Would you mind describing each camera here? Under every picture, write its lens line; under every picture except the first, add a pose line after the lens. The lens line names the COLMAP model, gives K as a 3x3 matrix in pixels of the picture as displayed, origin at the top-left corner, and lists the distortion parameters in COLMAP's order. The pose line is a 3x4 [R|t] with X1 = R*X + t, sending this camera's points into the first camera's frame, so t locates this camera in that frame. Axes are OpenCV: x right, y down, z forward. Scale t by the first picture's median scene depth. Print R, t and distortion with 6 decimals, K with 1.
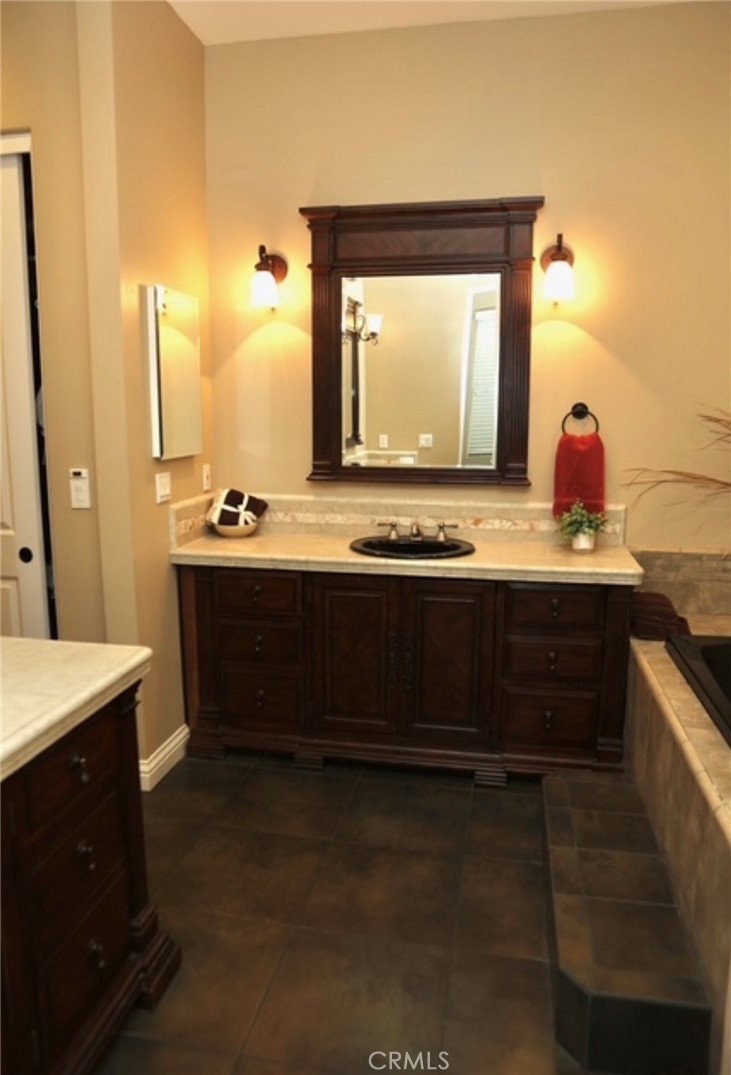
lens RADIAL K [[747.1, 0, 365.5], [0, 747.1, 537.5], [0, 0, 1]] dist [-0.046354, -0.000537]
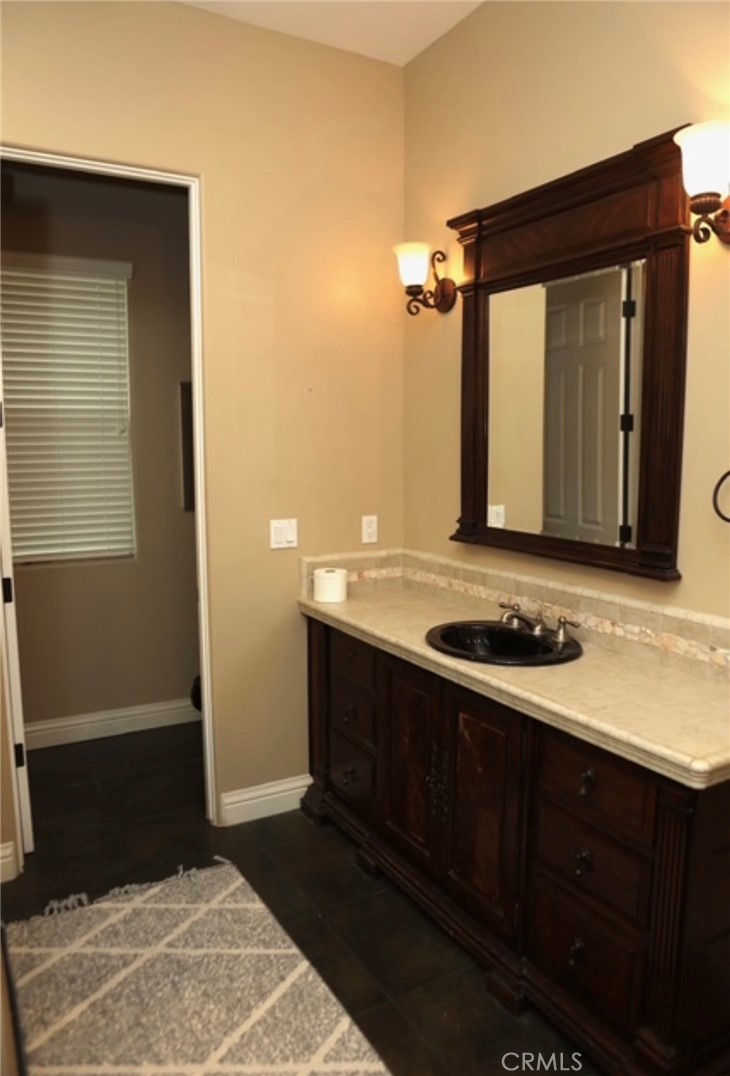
lens RADIAL K [[747.8, 0, 365.0], [0, 747.8, 538.0], [0, 0, 1]] dist [-0.046354, -0.000537]
pose [[0.655430, 0.087503, -0.750170, 0.508823], [-0.119593, 0.992759, 0.011310, -0.079145], [0.745728, 0.082302, 0.661148, 0.385634]]
